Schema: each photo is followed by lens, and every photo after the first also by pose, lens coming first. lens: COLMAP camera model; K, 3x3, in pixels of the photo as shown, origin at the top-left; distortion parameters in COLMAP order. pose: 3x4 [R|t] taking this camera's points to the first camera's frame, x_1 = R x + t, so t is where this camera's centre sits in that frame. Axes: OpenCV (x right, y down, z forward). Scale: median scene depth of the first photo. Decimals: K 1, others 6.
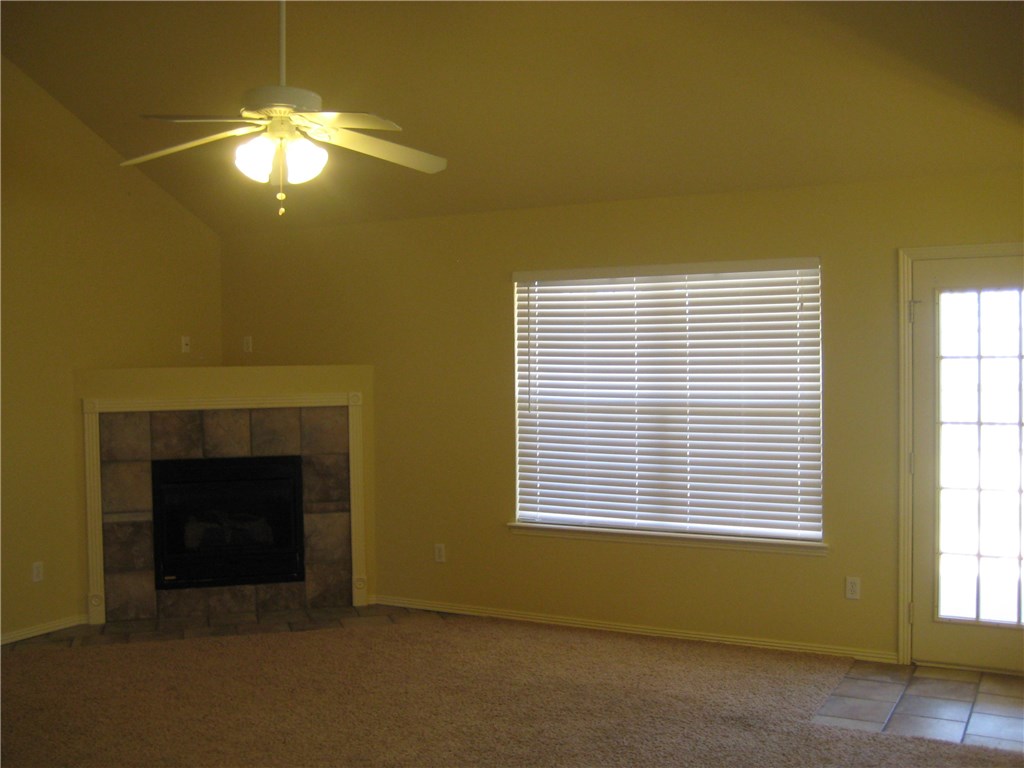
lens RADIAL K [[1089.1, 0, 513.6], [0, 1089.1, 422.9], [0, 0, 1]] dist [-0.075710, 0.000000]
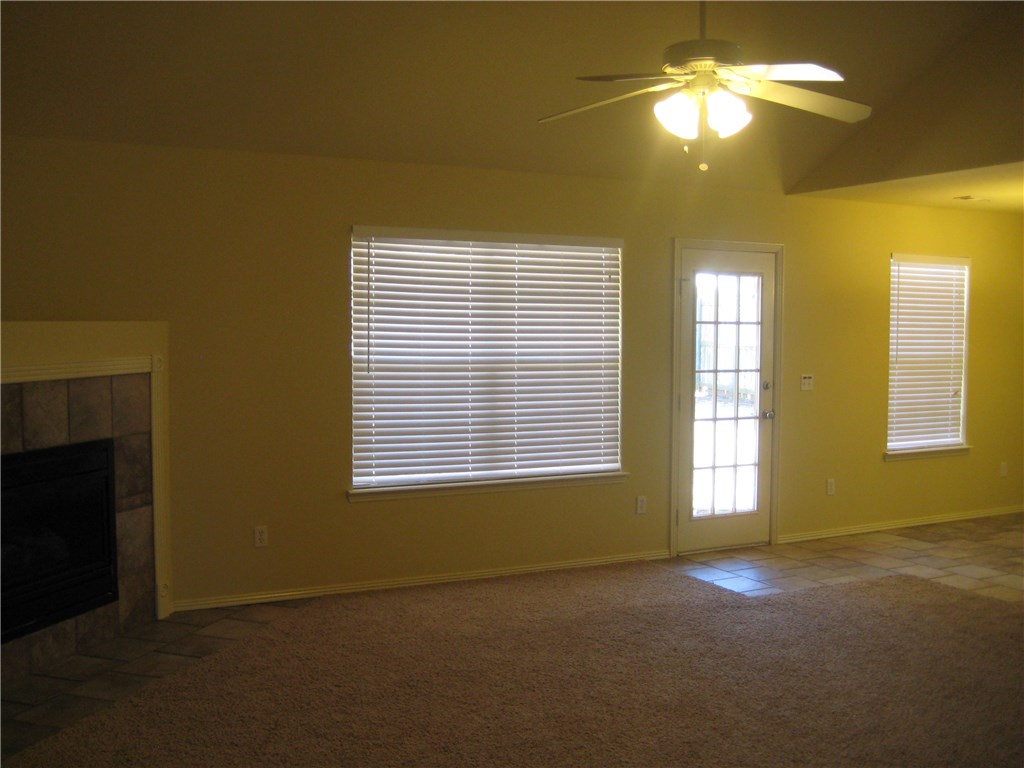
lens RADIAL K [[1089.1, 0, 539.2], [0, 1089.1, 404.4], [0, 0, 1]] dist [-0.075710, 0.000000]
pose [[0.554425, -0.050274, 0.830714, -0.728125], [0.031319, 0.998727, 0.039539, -0.016050], [-0.831644, 0.004096, 0.555294, 0.358720]]
